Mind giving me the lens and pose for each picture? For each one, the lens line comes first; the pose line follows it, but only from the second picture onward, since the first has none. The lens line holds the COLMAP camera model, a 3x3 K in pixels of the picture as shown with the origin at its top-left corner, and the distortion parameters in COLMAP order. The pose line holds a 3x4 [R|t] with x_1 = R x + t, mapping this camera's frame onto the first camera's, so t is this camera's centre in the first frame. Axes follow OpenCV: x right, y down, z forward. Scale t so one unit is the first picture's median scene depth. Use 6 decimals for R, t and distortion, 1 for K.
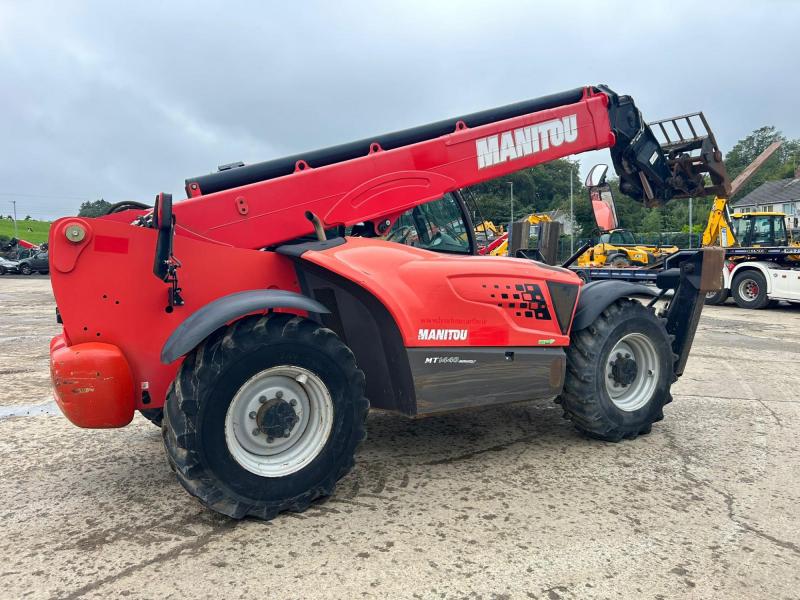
lens RADIAL K [[602.0, 0, 399.1], [0, 602.0, 295.9], [0, 0, 1]] dist [0.061152, -0.066584]
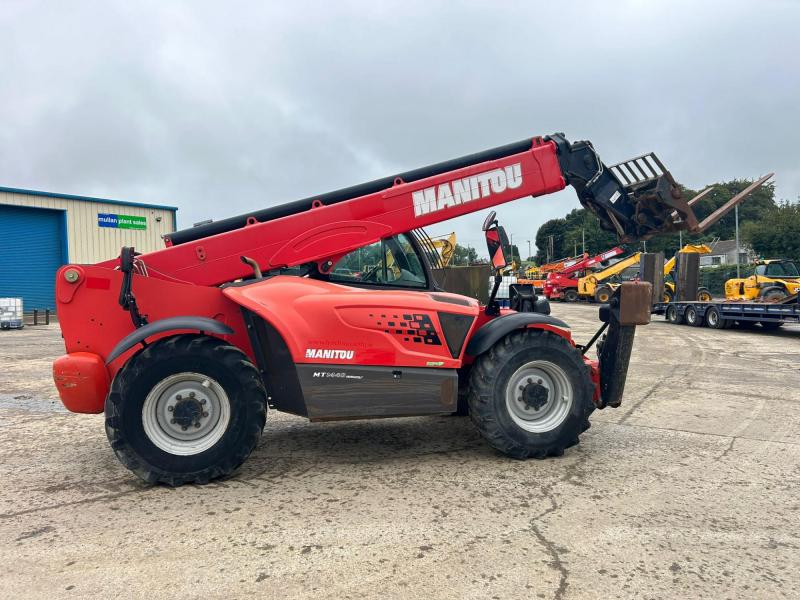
lens RADIAL K [[602.0, 0, 398.1], [0, 602.0, 294.8], [0, 0, 1]] dist [0.061152, -0.066584]
pose [[0.961517, 0.000575, -0.274743, 0.495651], [-0.016202, 0.998376, -0.054611, 0.006889], [0.274266, 0.056961, 0.959965, -0.143883]]
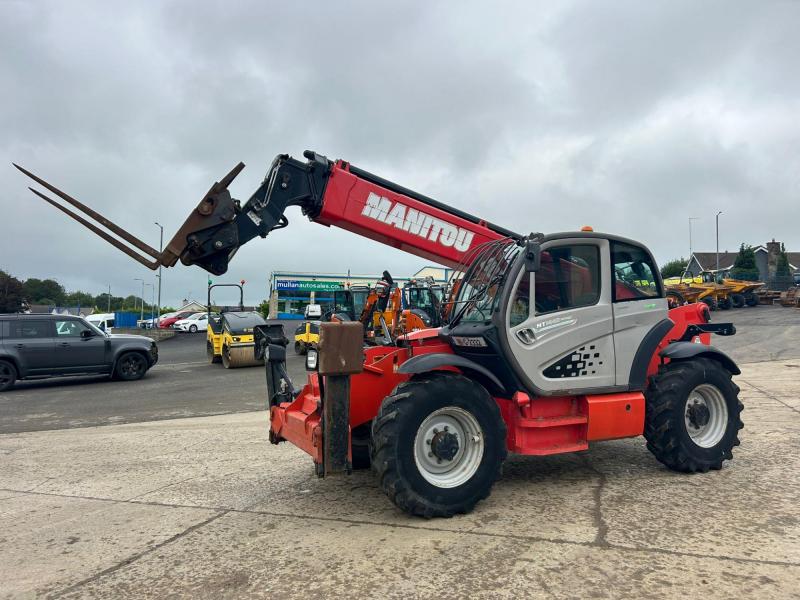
lens RADIAL K [[602.0, 0, 405.1], [0, 602.0, 297.2], [0, 0, 1]] dist [0.061152, -0.066584]
pose [[-0.996723, 0.025394, 0.076805, 0.167962], [0.027553, 0.999251, 0.027182, -0.197119], [-0.076057, 0.029210, -0.996676, 2.684046]]
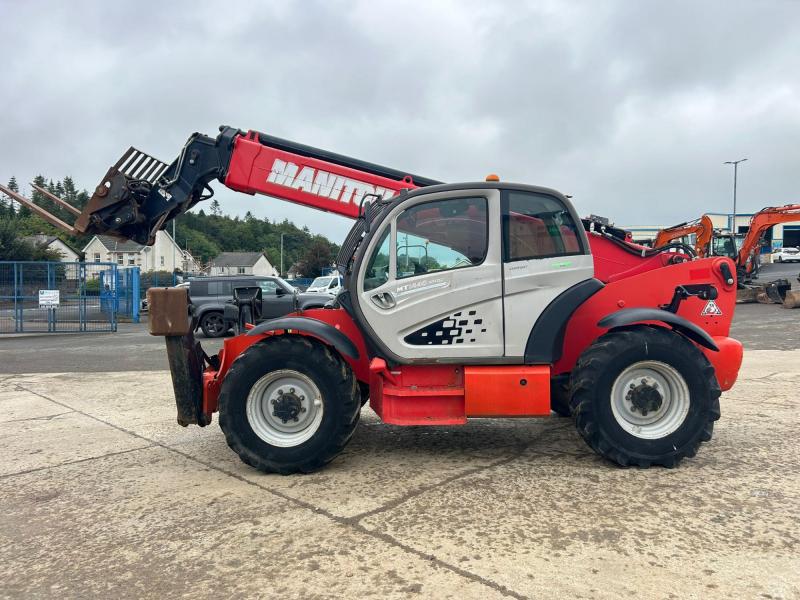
lens RADIAL K [[602.0, 0, 403.0], [0, 602.0, 296.1], [0, 0, 1]] dist [0.061152, -0.066584]
pose [[-0.854633, 0.014739, 0.519024, -0.608099], [0.063491, 0.995062, 0.076289, -0.171562], [-0.515337, 0.098153, -0.851348, 2.409628]]
